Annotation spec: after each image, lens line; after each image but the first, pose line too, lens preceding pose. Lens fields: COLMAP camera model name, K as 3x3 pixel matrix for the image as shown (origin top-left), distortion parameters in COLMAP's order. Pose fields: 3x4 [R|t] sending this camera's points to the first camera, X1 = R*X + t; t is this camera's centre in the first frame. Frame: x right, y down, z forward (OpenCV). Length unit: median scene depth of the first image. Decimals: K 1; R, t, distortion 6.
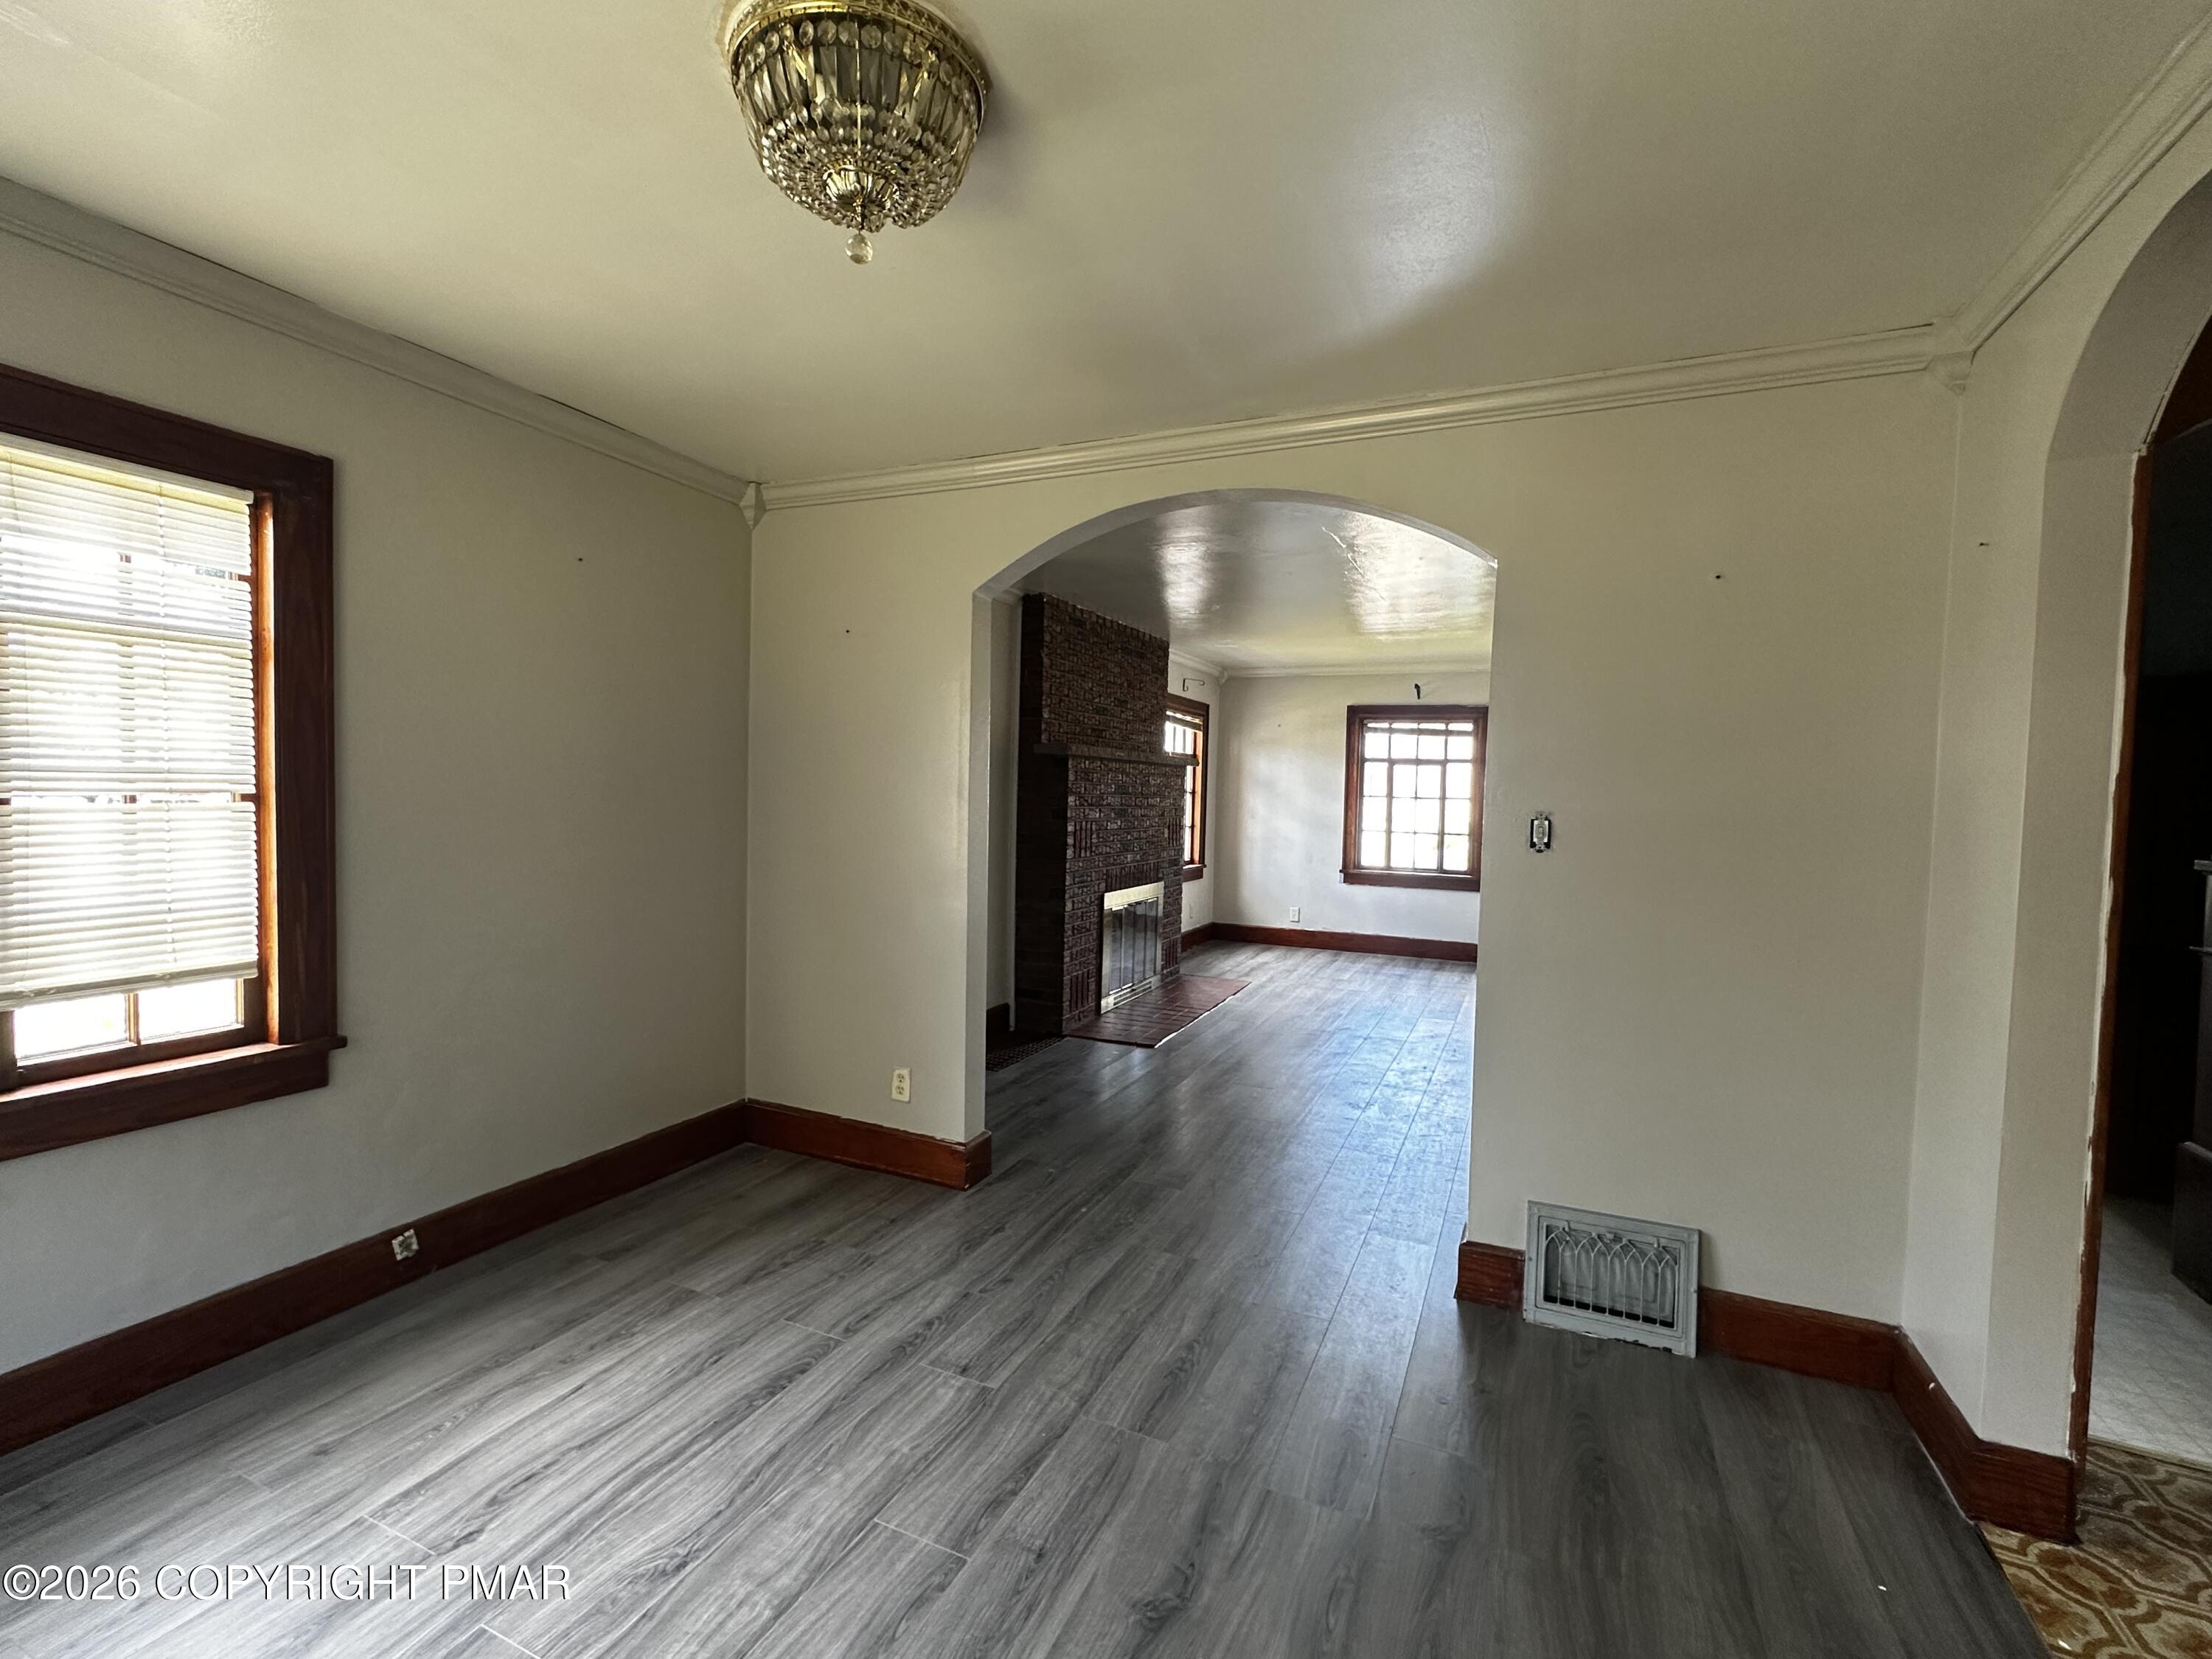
lens RADIAL K [[973.6, 0, 1107.9], [0, 973.6, 831.9], [0, 0, 1]] dist [-0.001521, -0.000895]
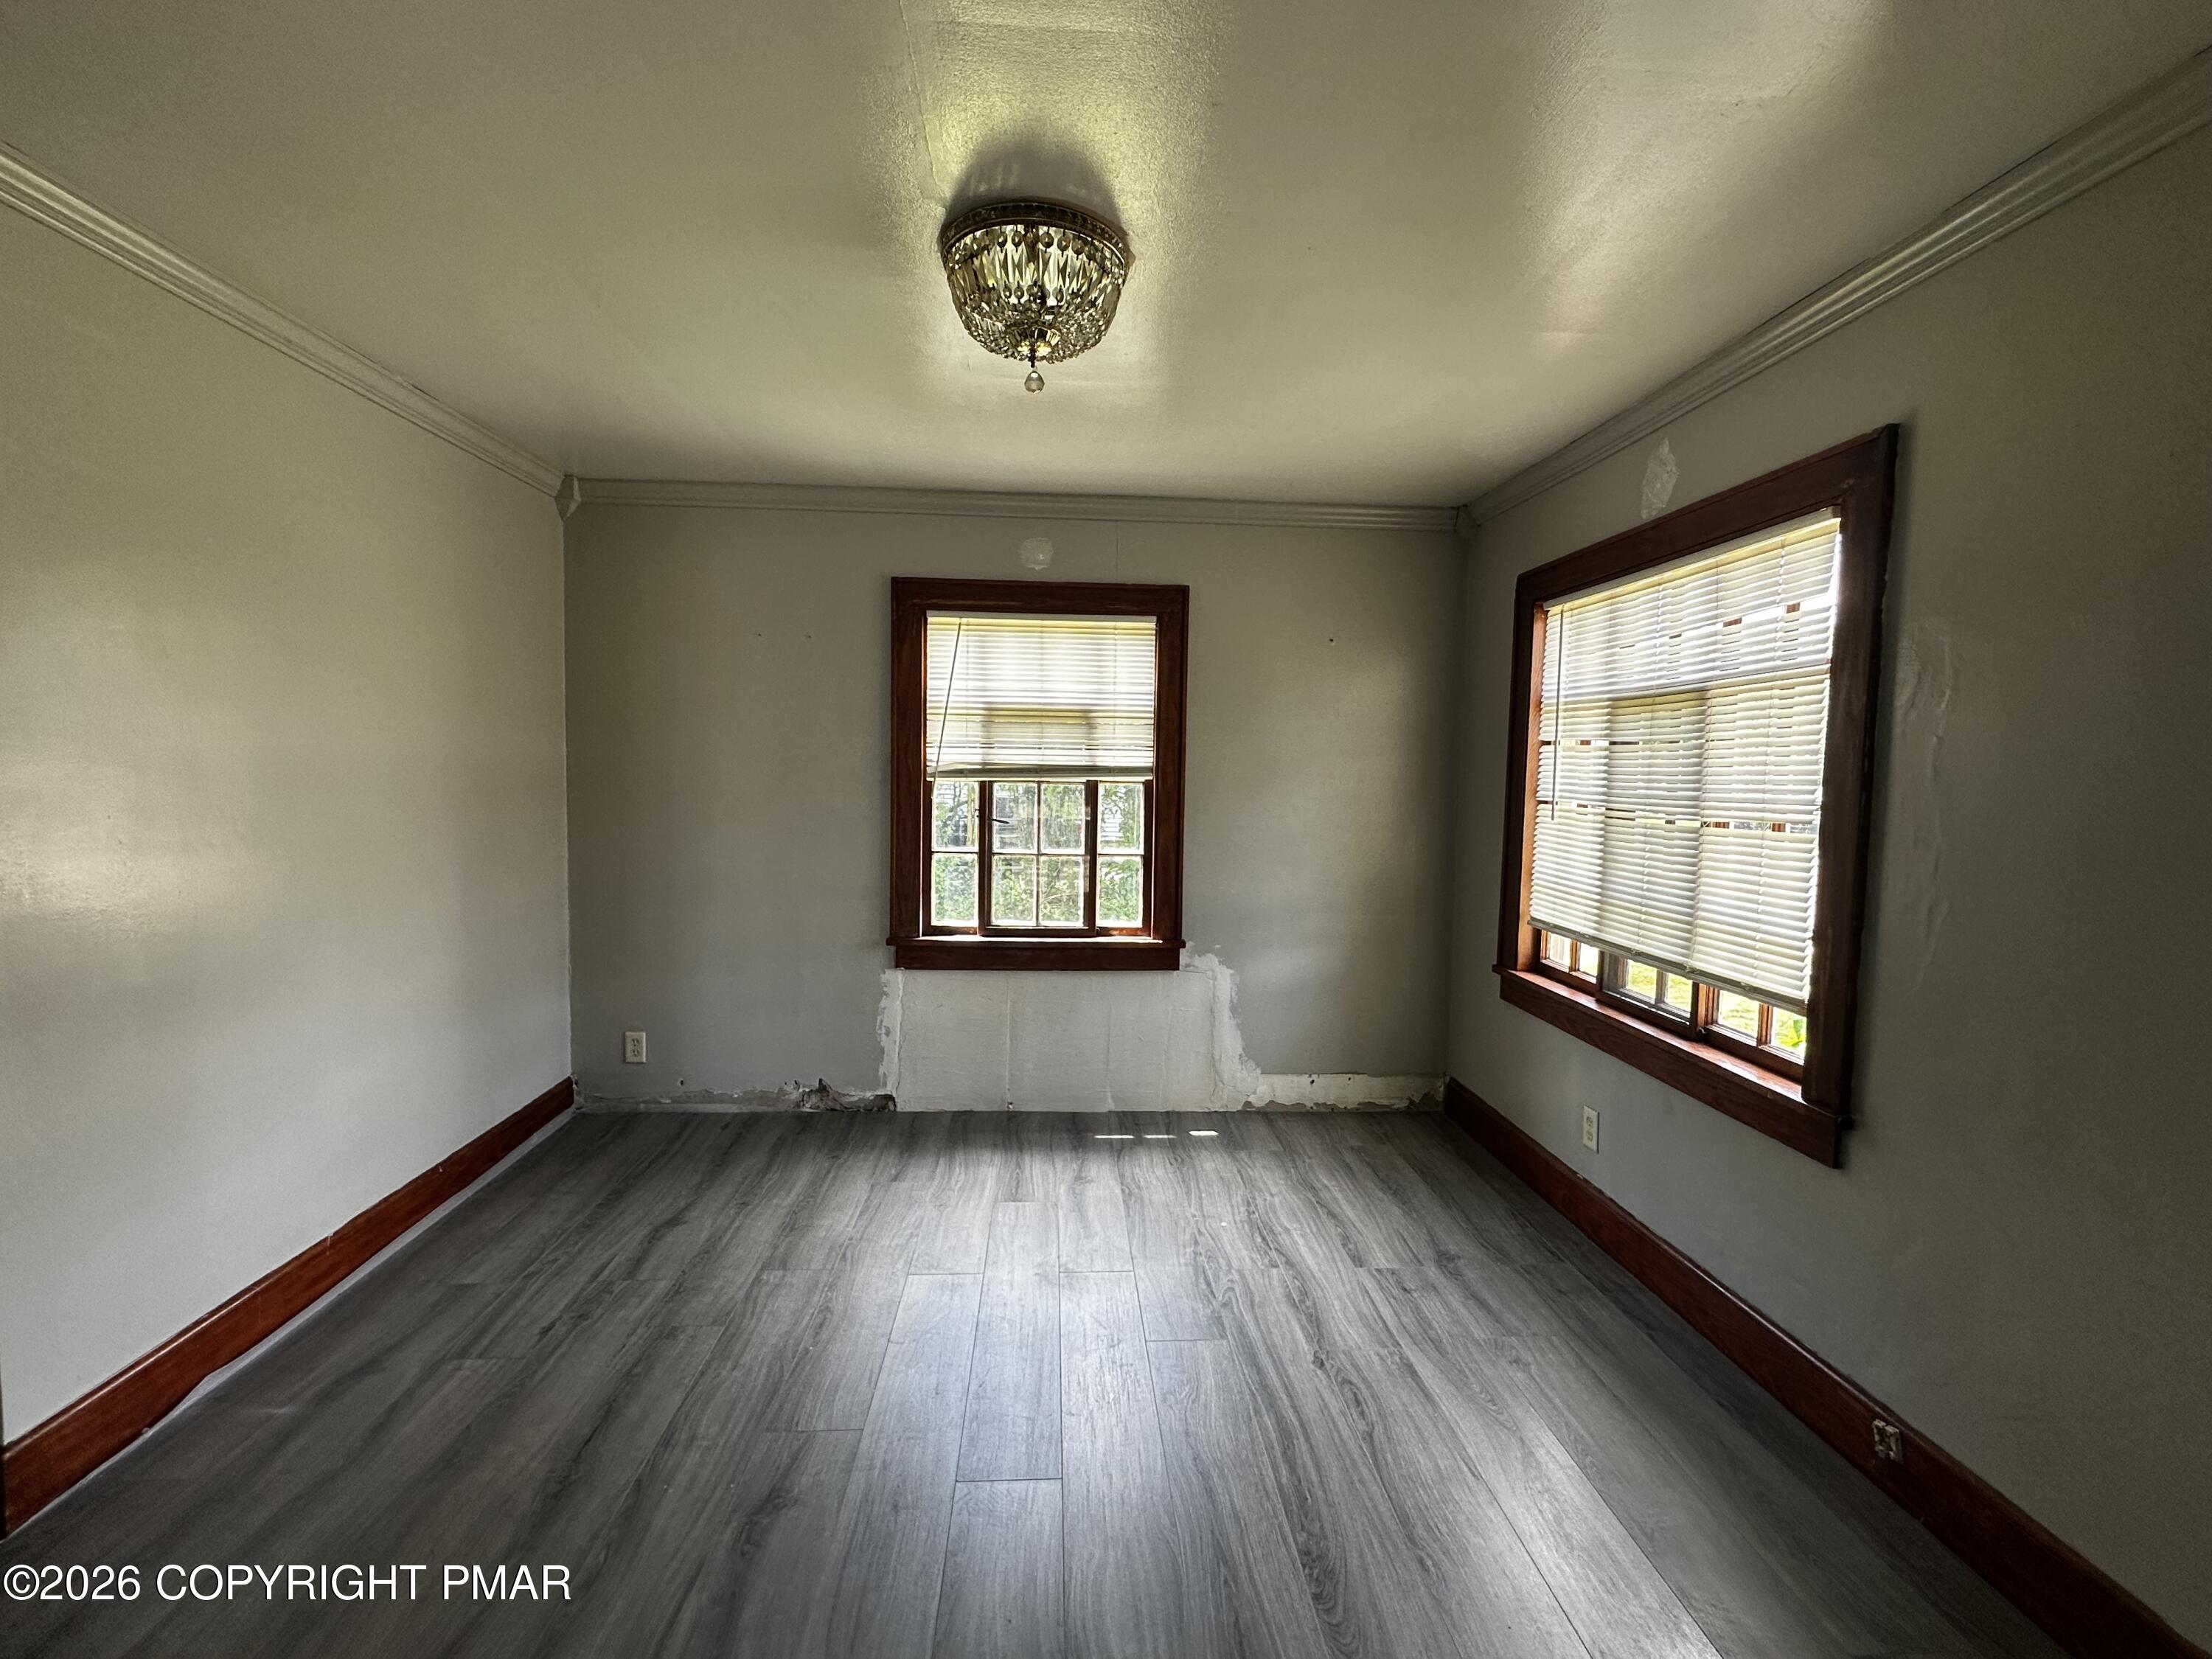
lens RADIAL K [[973.6, 0, 1107.9], [0, 973.6, 831.9], [0, 0, 1]] dist [-0.001521, -0.000895]
pose [[-0.885174, -0.013437, -0.465066, 0.055670], [-0.061318, 0.994233, 0.087983, -0.023486], [0.461202, 0.106397, -0.880893, 0.478475]]
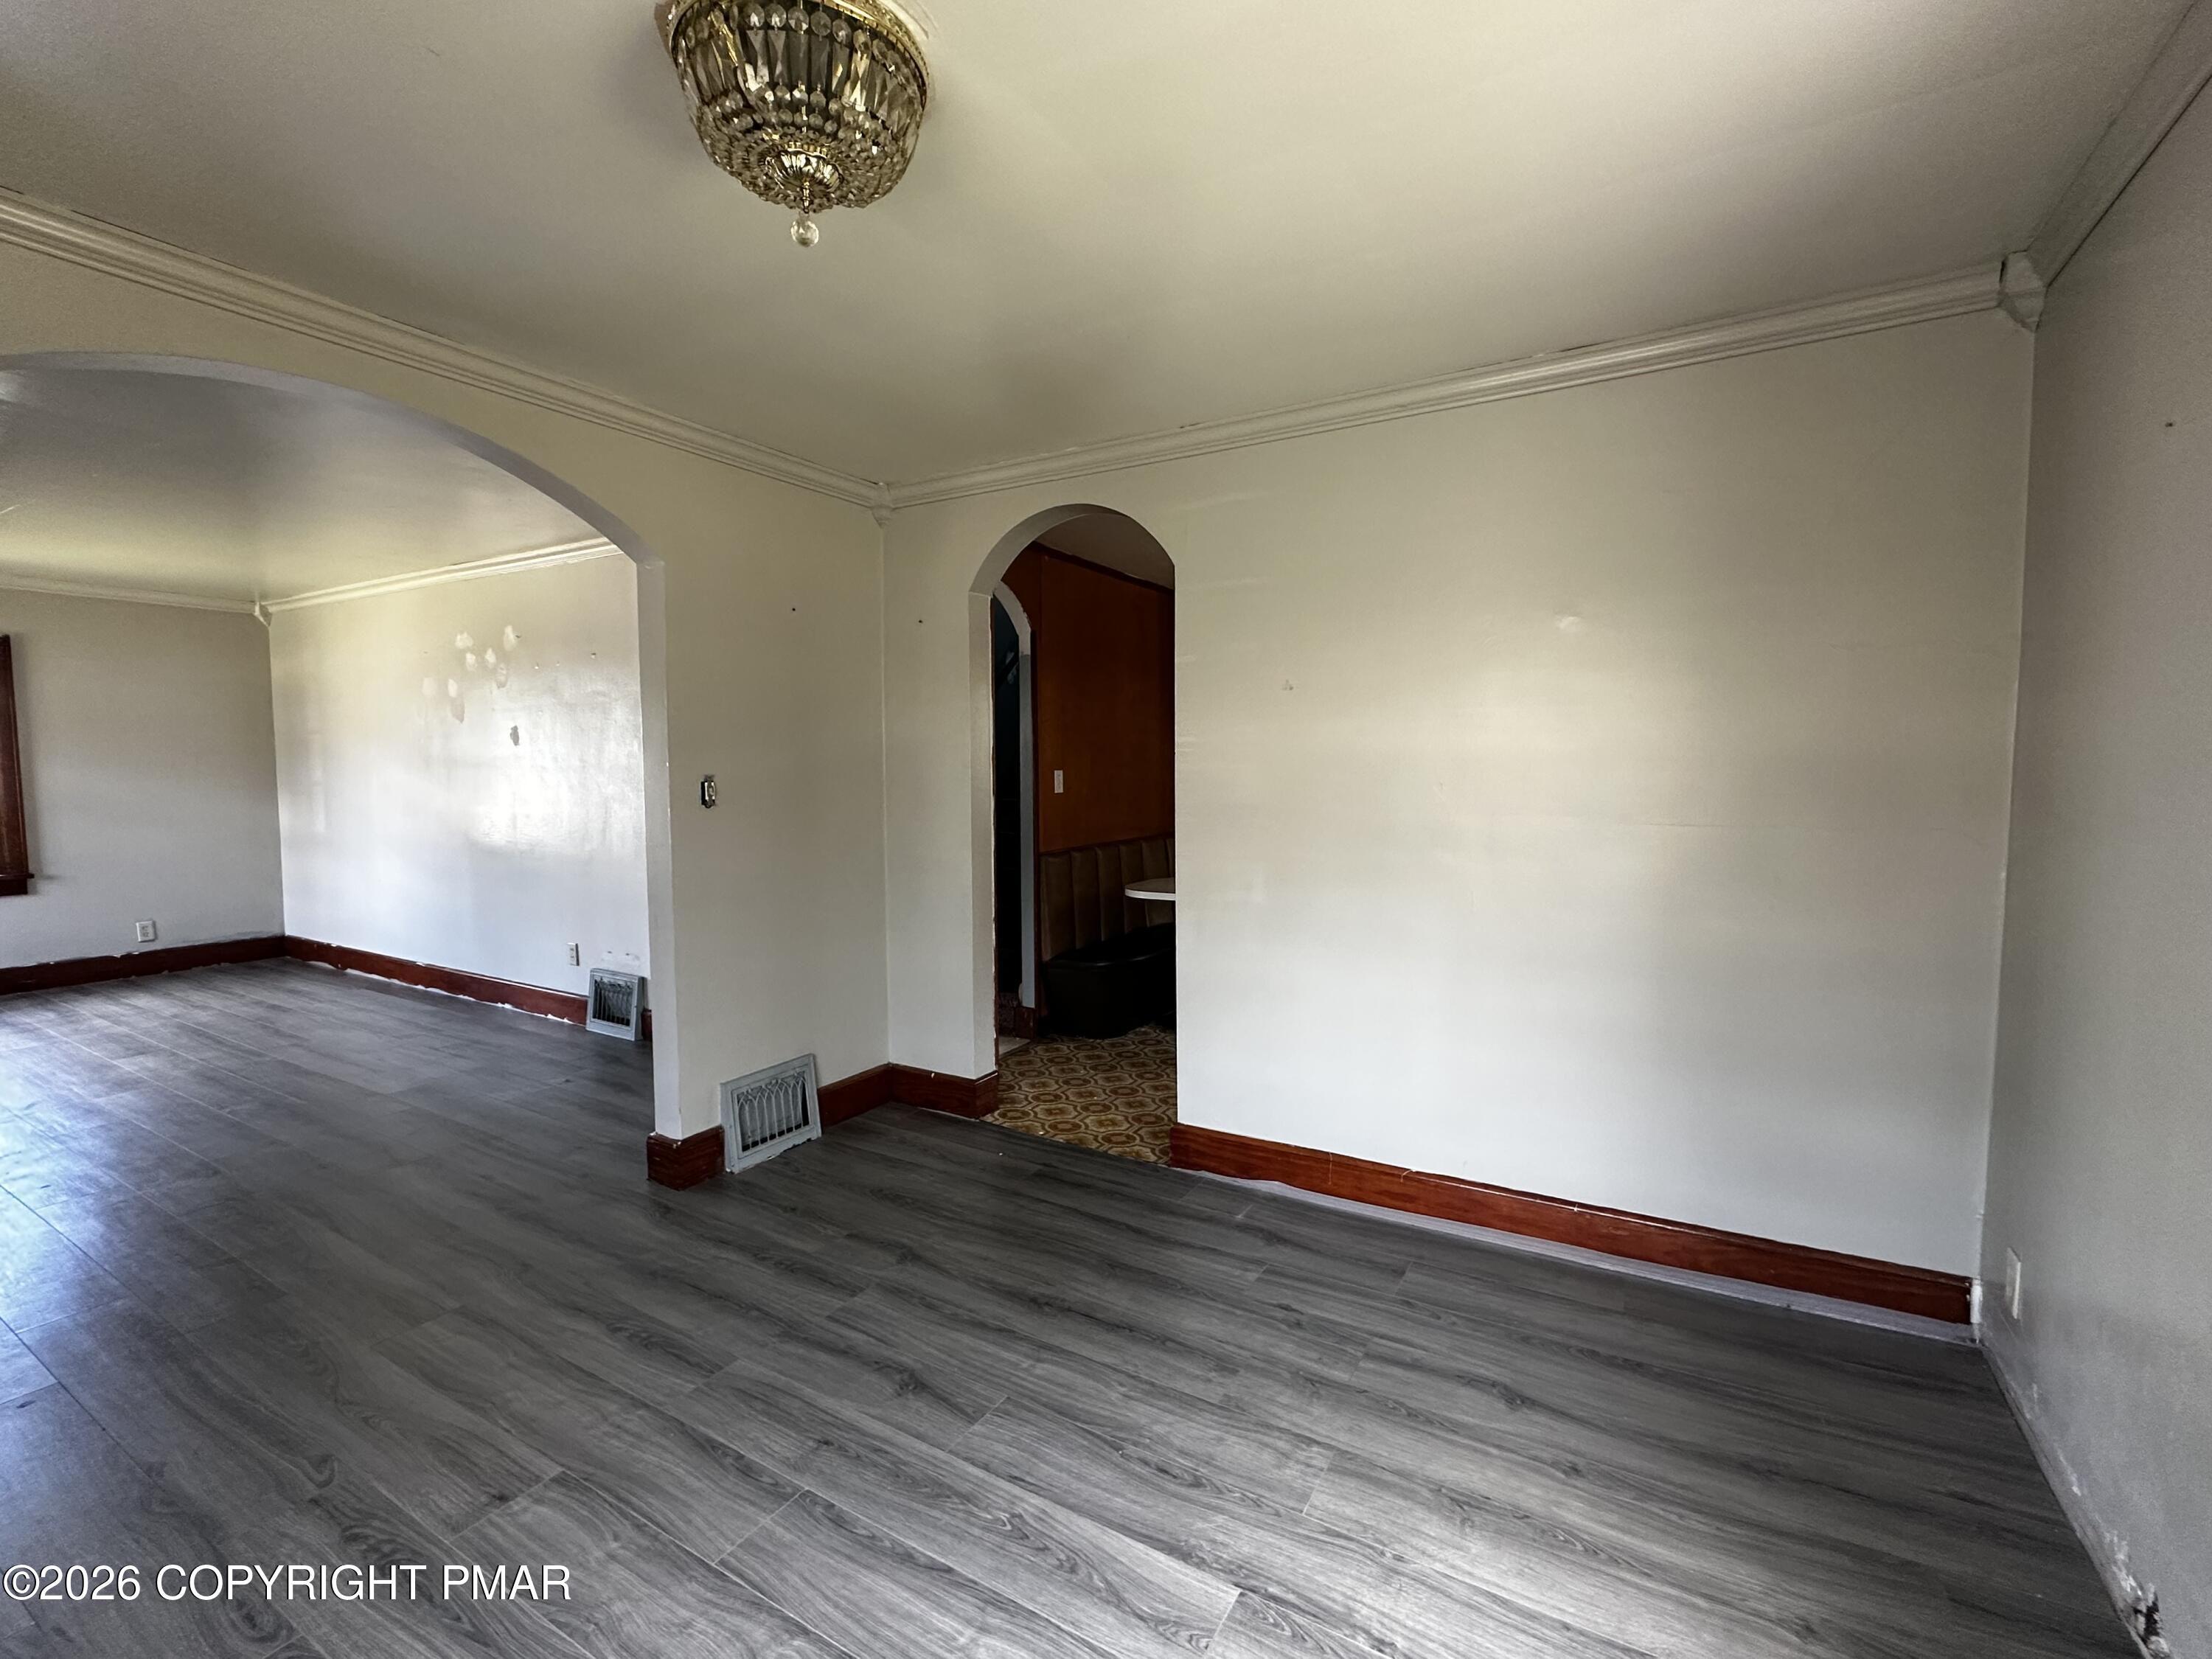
lens RADIAL K [[973.6, 0, 1107.9], [0, 973.6, 831.9], [0, 0, 1]] dist [-0.001521, -0.000895]
pose [[0.111201, -0.094568, 0.989288, -0.266001], [0.047438, 0.994833, 0.089765, -0.012930], [-0.992665, 0.036948, 0.115113, 0.125542]]
